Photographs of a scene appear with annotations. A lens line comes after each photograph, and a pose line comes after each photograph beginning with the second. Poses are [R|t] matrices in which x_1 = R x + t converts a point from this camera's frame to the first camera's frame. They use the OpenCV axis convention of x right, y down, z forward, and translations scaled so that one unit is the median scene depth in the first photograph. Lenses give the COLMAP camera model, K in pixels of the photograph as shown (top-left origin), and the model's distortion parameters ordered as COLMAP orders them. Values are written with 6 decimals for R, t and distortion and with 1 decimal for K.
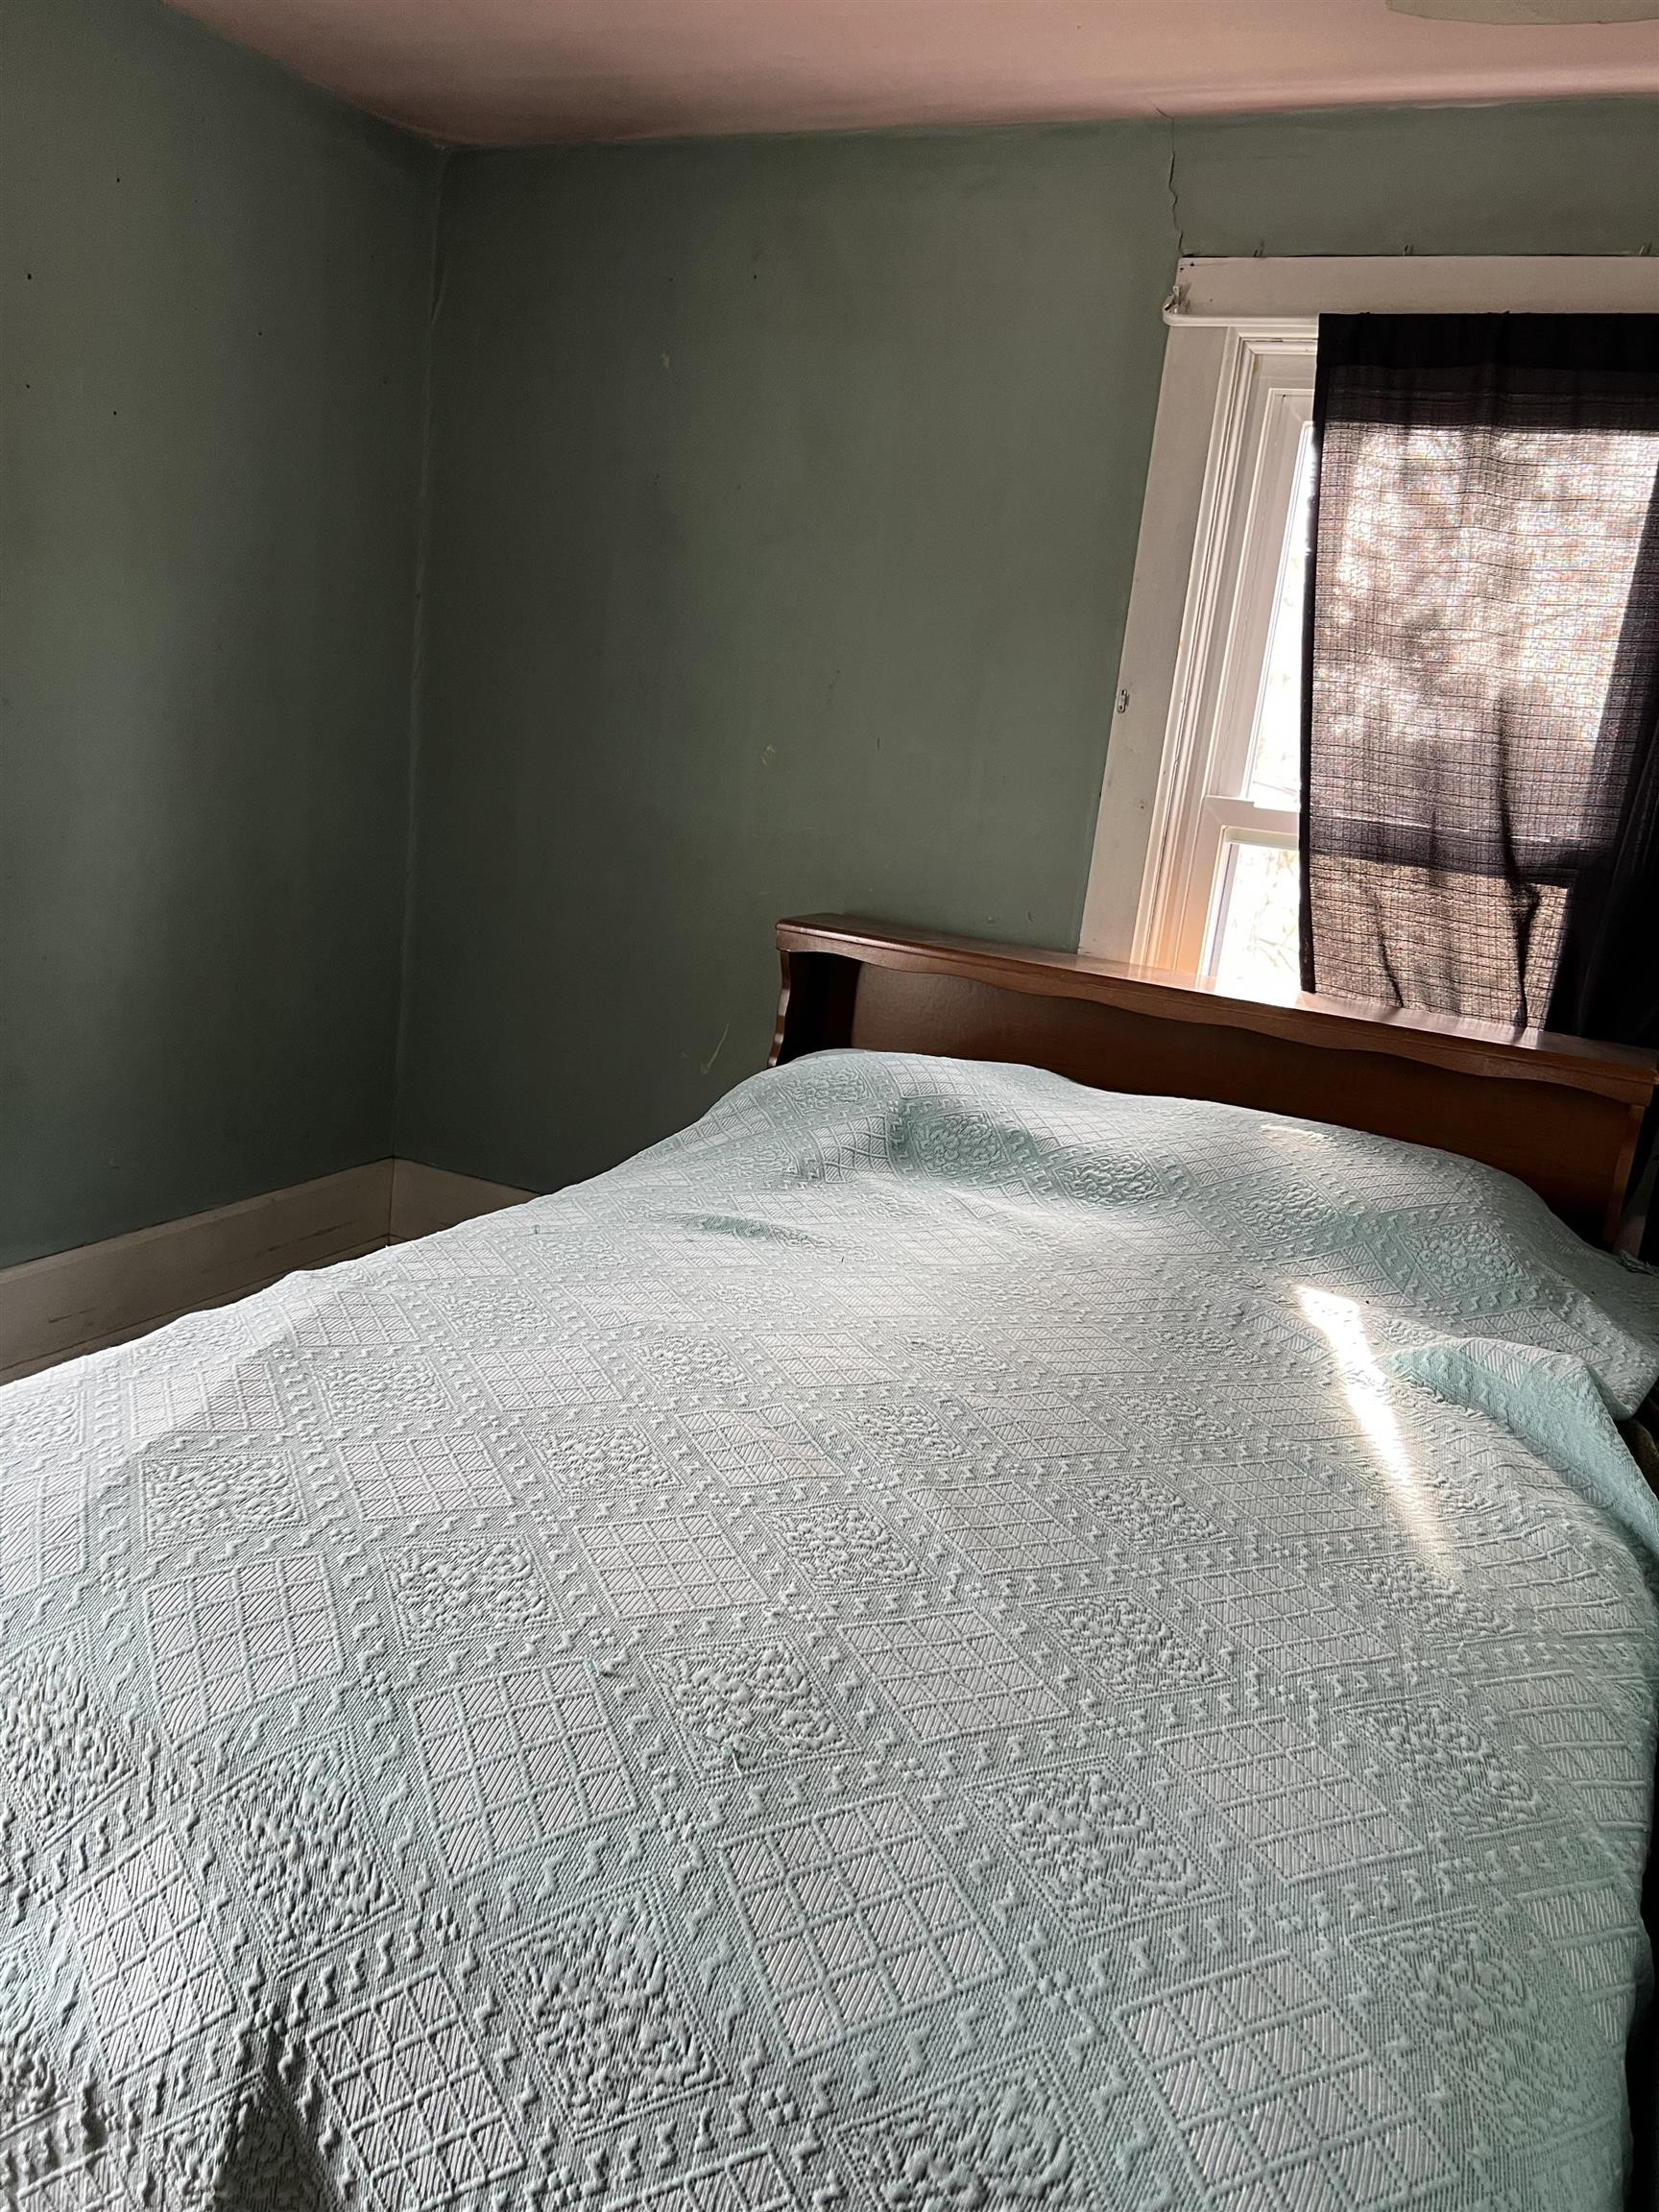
lens RADIAL K [[1669.3, 0, 827.6], [0, 1669.3, 1110.0], [0, 0, 1]] dist [0.055394, -0.064916]
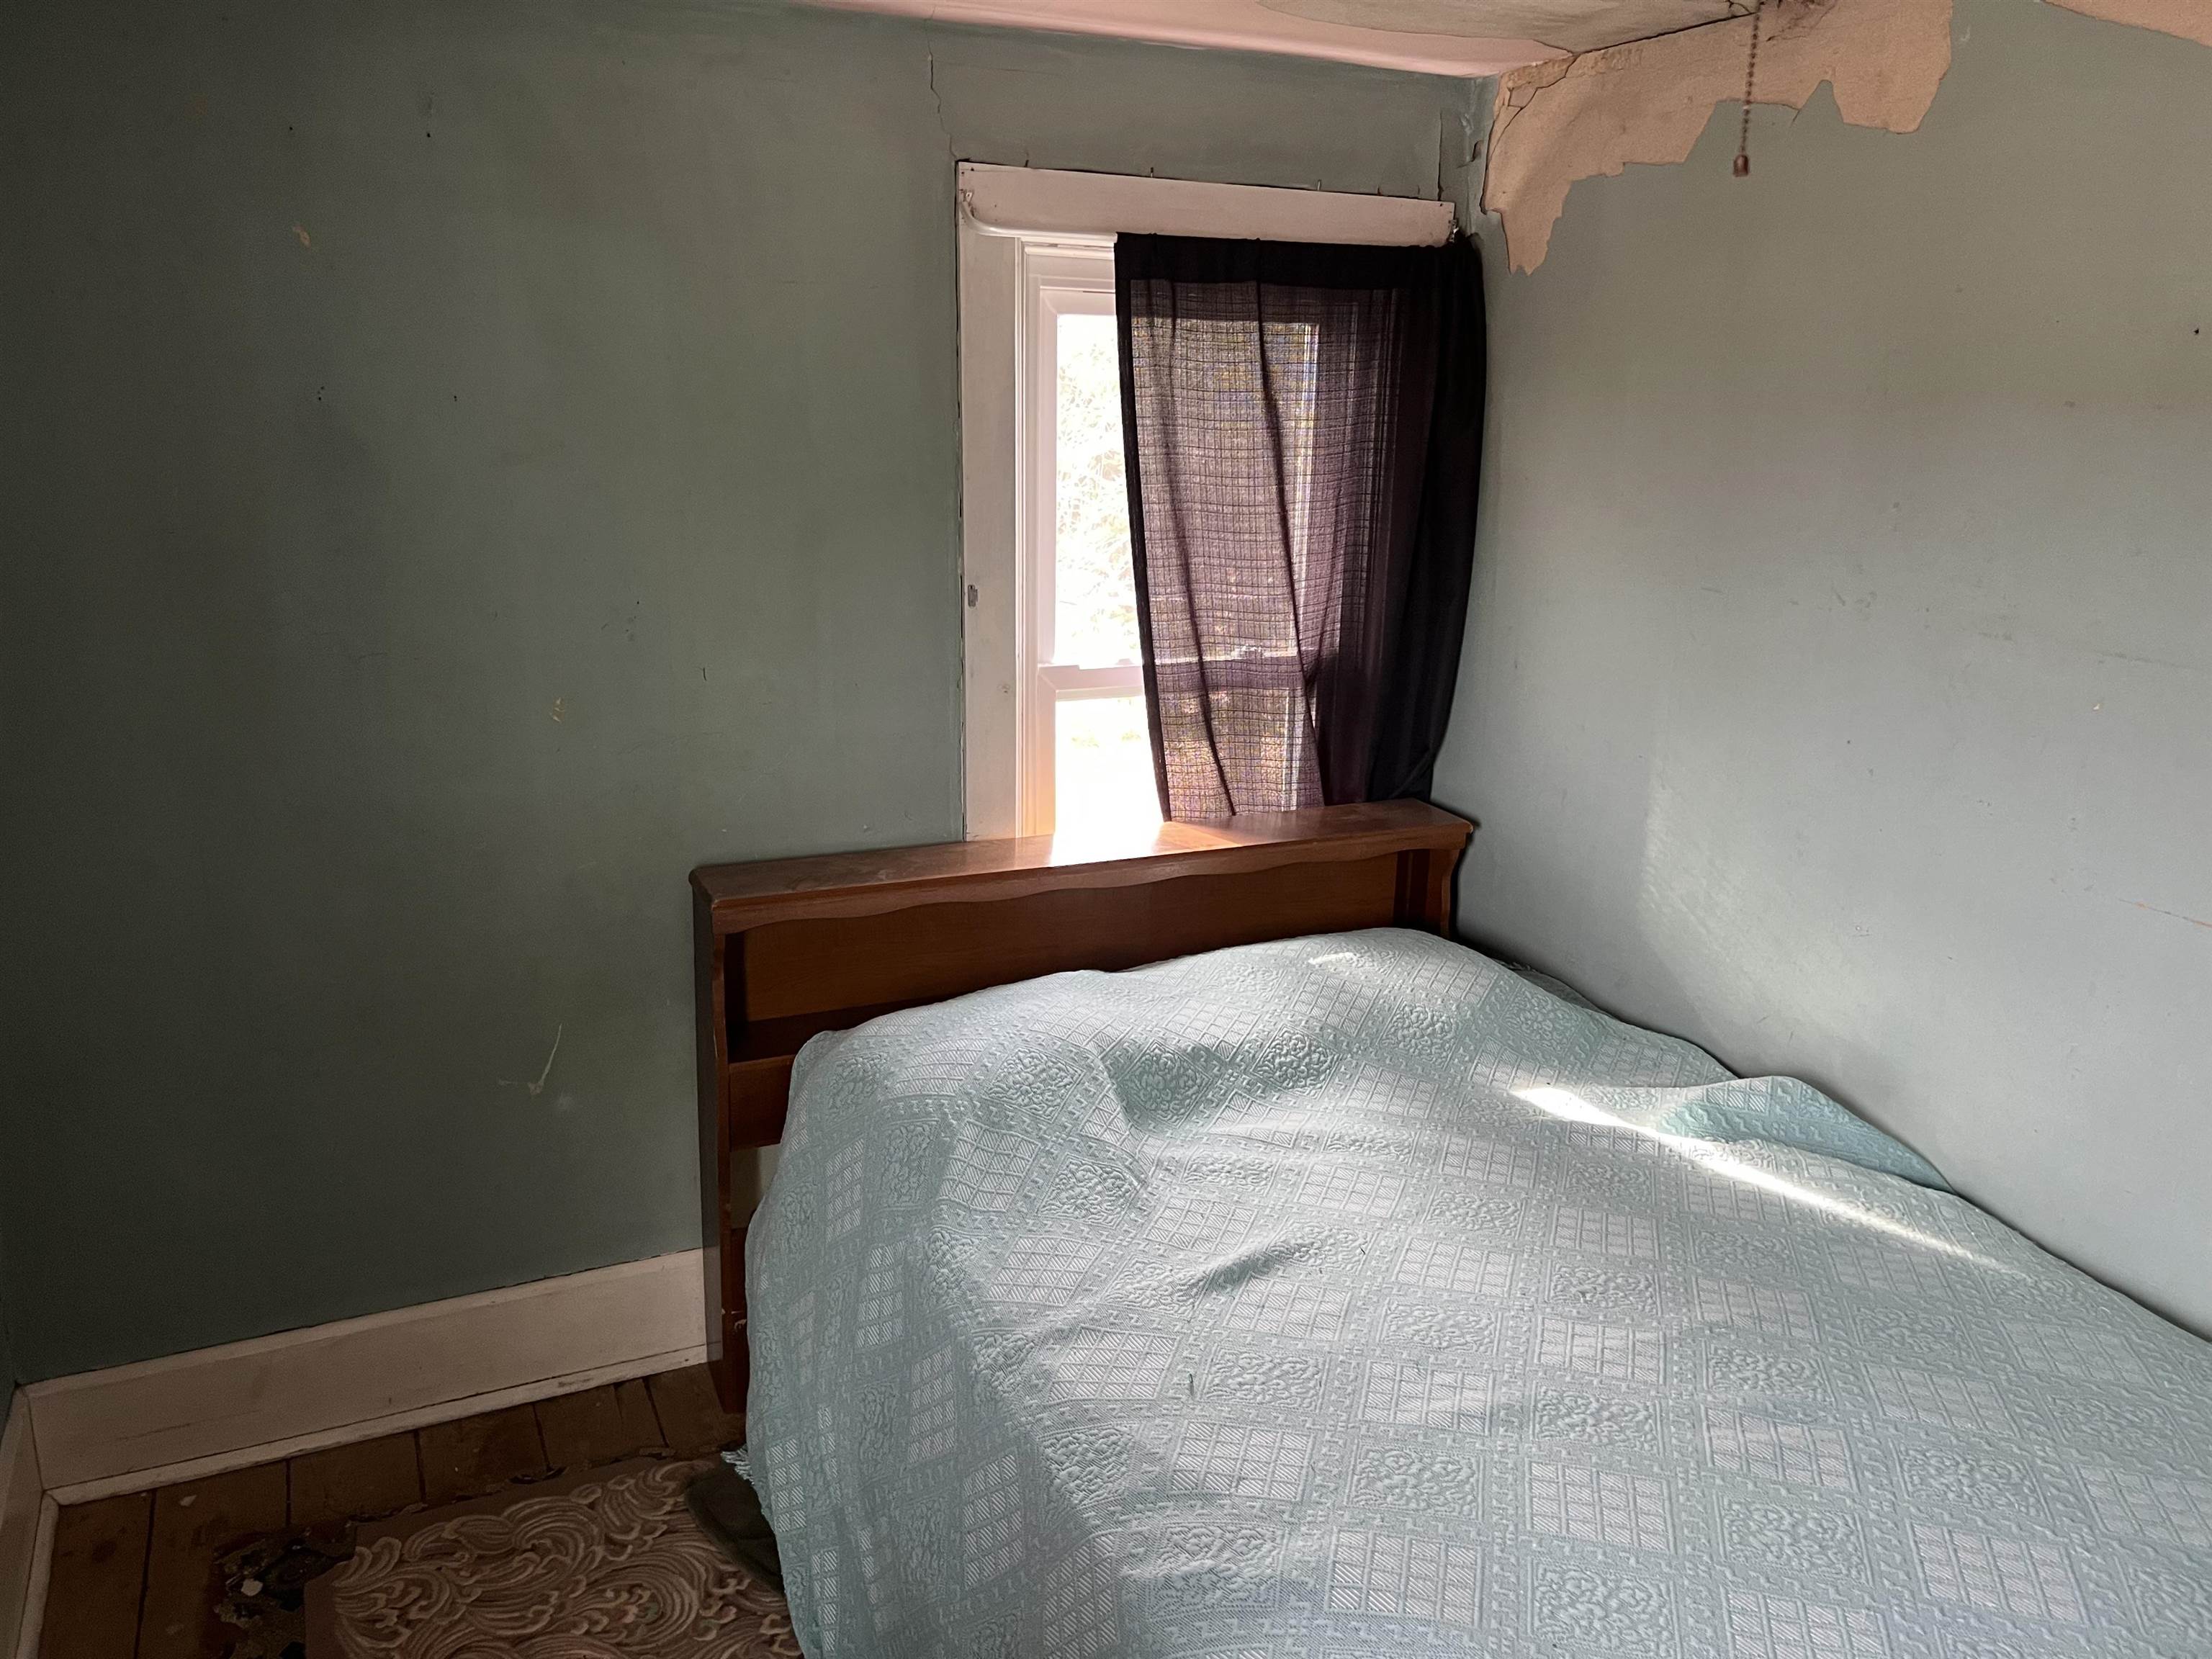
lens RADIAL K [[1669.3, 0, 1104.0], [0, 1669.3, 821.3], [0, 0, 1]] dist [0.055394, -0.064916]
pose [[0.623294, -0.291404, 0.725664, -0.612307], [0.232414, 0.955073, 0.183901, -0.314256], [-0.746652, 0.054030, 0.663018, 0.315465]]
